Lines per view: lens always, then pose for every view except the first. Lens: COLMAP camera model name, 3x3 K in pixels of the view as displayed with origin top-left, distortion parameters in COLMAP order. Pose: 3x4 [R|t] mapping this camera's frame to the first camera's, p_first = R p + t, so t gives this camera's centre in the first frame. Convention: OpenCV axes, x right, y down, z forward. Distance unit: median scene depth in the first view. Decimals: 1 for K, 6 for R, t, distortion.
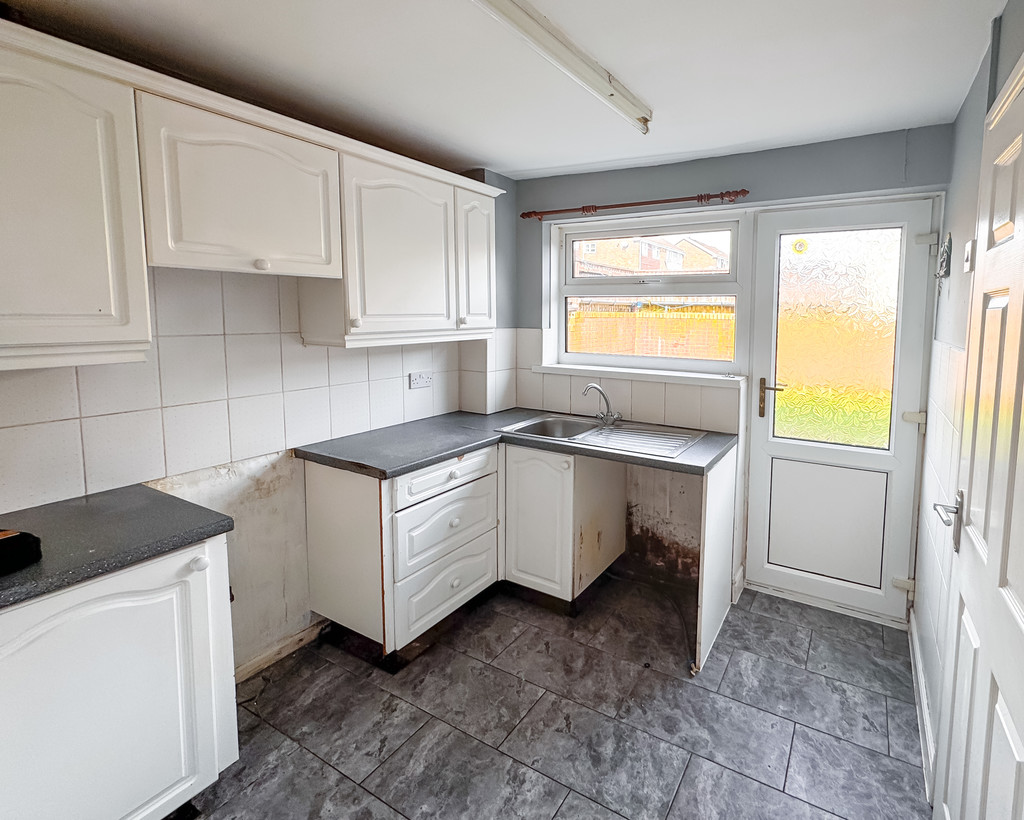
lens RADIAL K [[490.3, 0, 615.1], [0, 490.3, 355.5], [0, 0, 1]] dist [-0.003042, 0.000206]
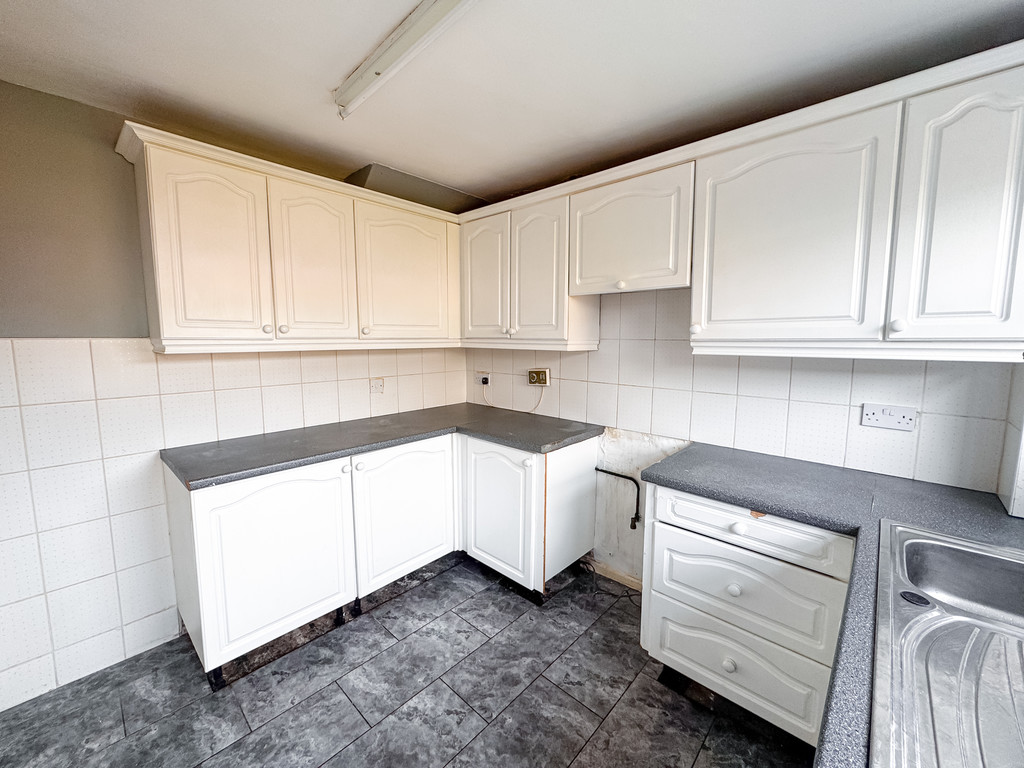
lens RADIAL K [[408.5, 0, 514.0], [0, 408.5, 381.2], [0, 0, 1]] dist [0.001102, -0.000126]
pose [[-0.269555, 0.092169, -0.958564, 0.376040], [-0.090573, 0.988570, 0.120524, -0.028479], [0.958716, 0.119308, -0.258126, 0.865441]]
